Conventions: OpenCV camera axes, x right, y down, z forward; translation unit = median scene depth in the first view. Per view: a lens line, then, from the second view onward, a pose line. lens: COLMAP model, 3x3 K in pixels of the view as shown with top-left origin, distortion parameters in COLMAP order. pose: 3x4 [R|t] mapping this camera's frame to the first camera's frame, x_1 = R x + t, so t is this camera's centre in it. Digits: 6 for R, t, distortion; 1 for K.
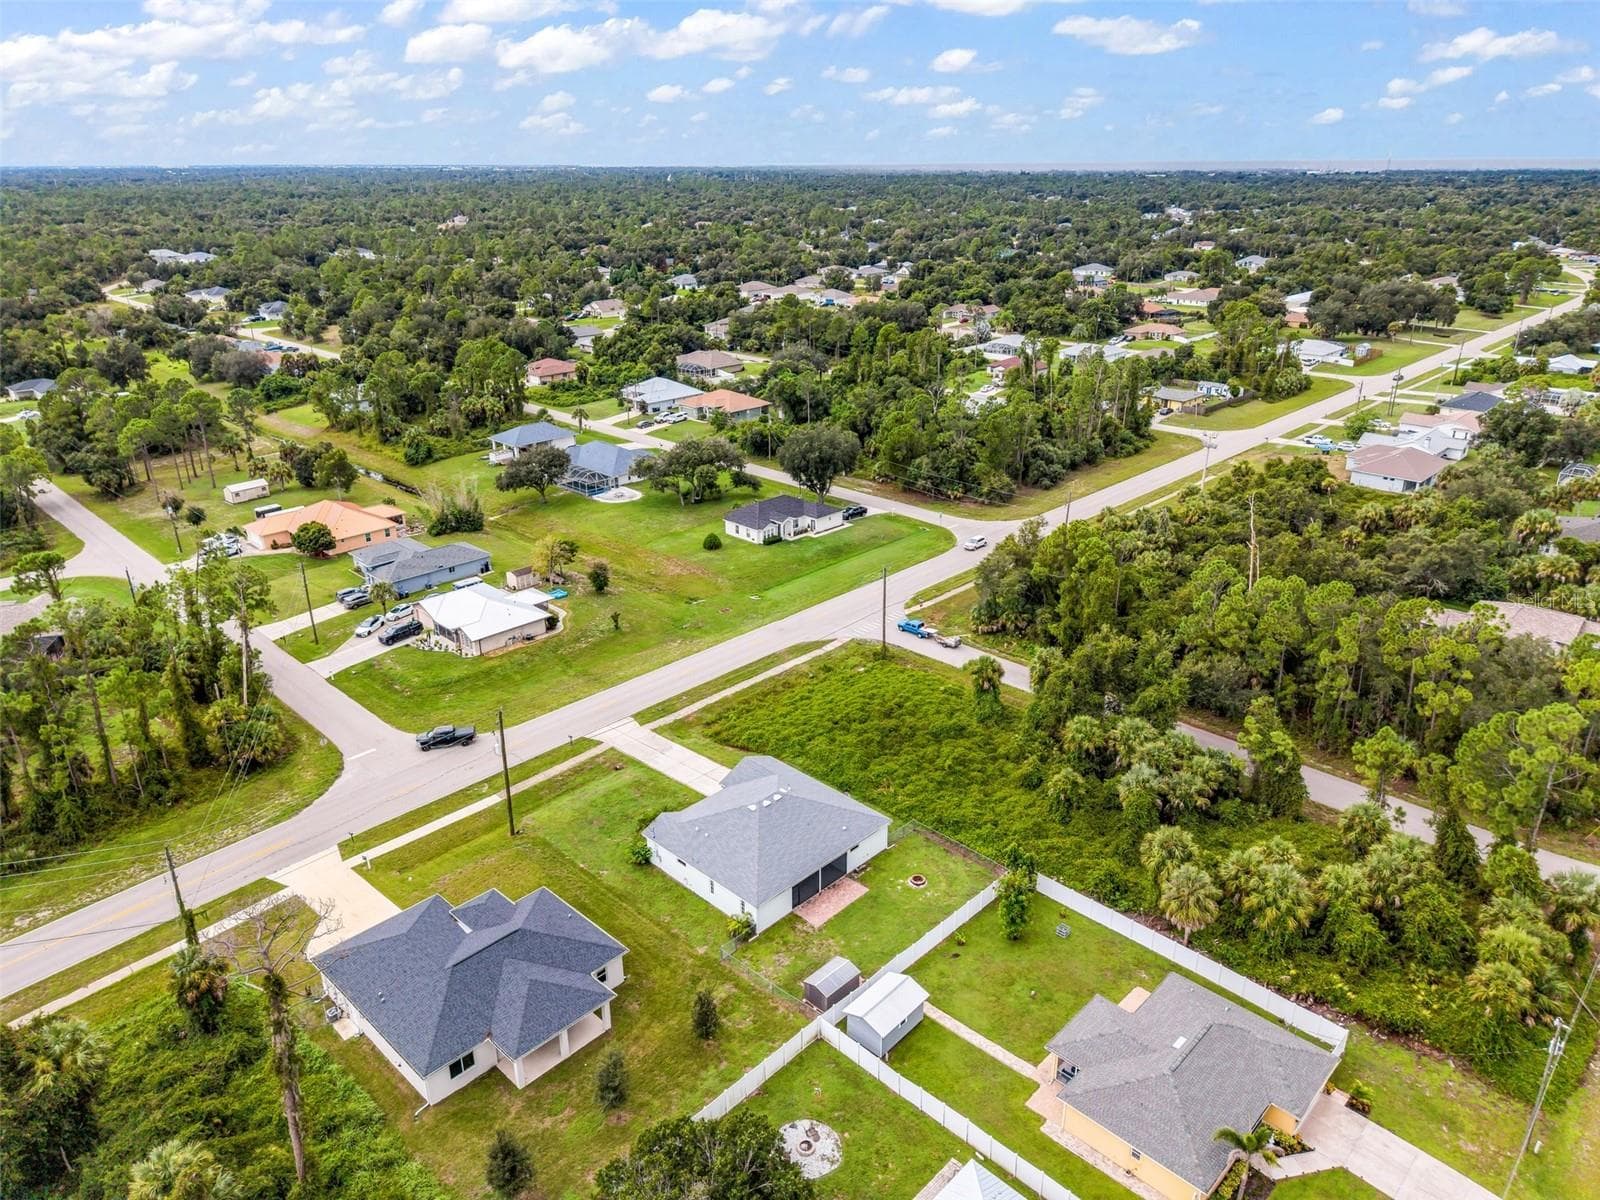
lens RADIAL K [[1059.6, 0, 809.7], [0, 1059.6, 599.4], [0, 0, 1]] dist [0.067239, -0.086578]
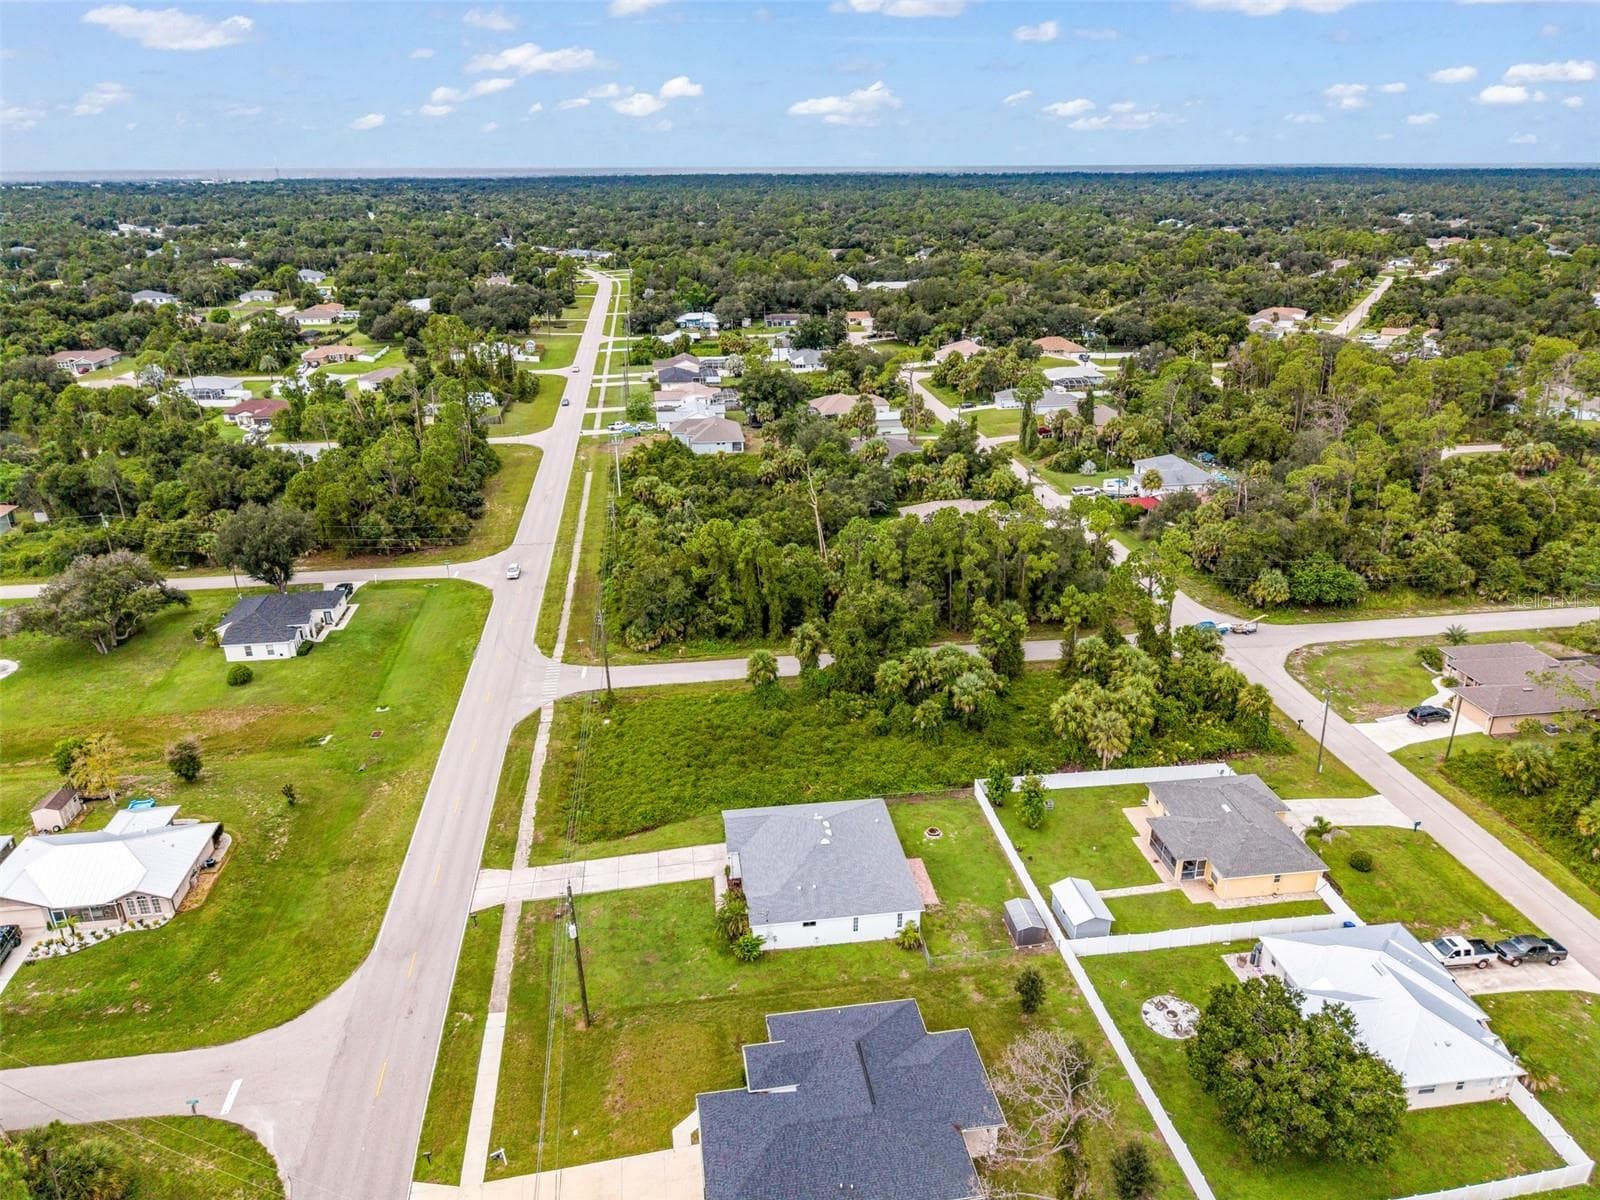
lens RADIAL K [[1063.0, 0, 799.3], [0, 1063.0, 629.1], [0, 0, 1]] dist [0.057209, -0.062681]
pose [[0.622768, -0.320685, 0.713667, -0.382337], [0.304272, 0.939609, 0.156694, -0.083560], [-0.720818, 0.119565, 0.682734, 0.163439]]
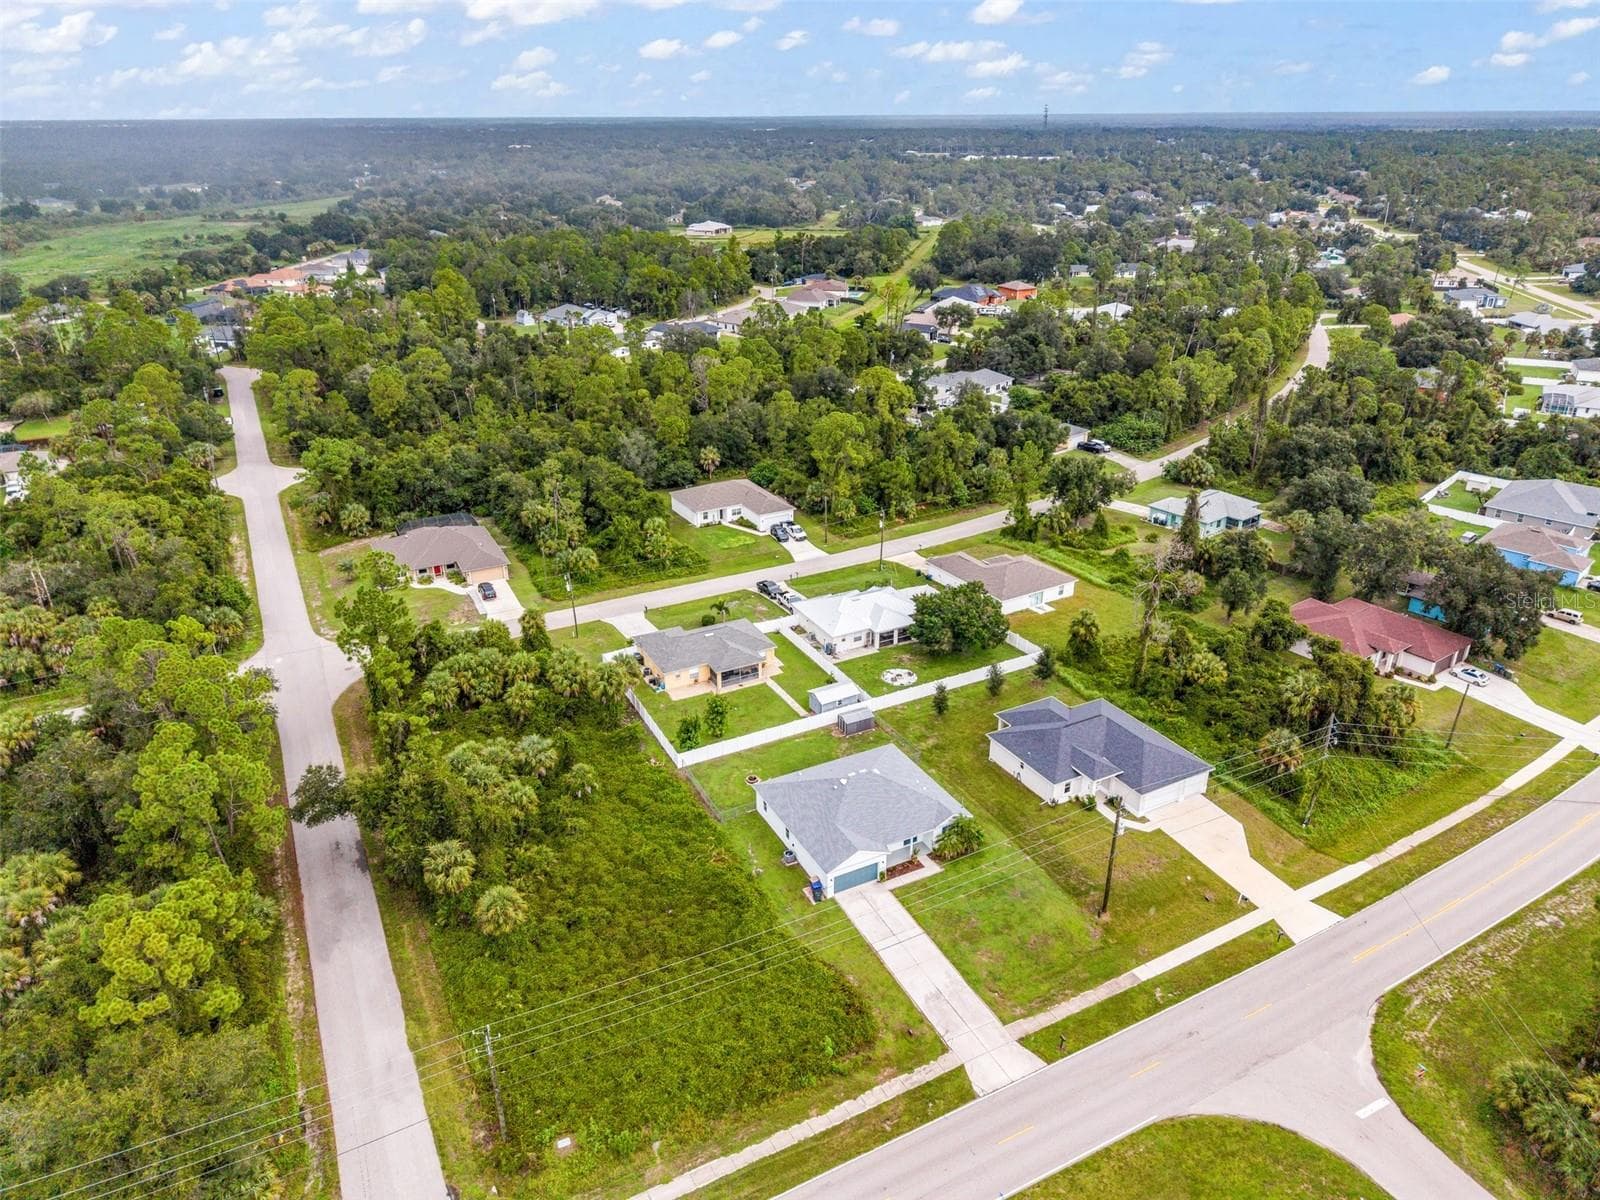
lens RADIAL K [[1063.0, 0, 799.3], [0, 1063.0, 629.1], [0, 0, 1]] dist [0.057209, -0.062681]
pose [[-0.946836, -0.141865, 0.288750, -0.149408], [0.123461, 0.668581, 0.733319, -0.396912], [-0.297085, 0.729982, -0.615521, 0.855289]]
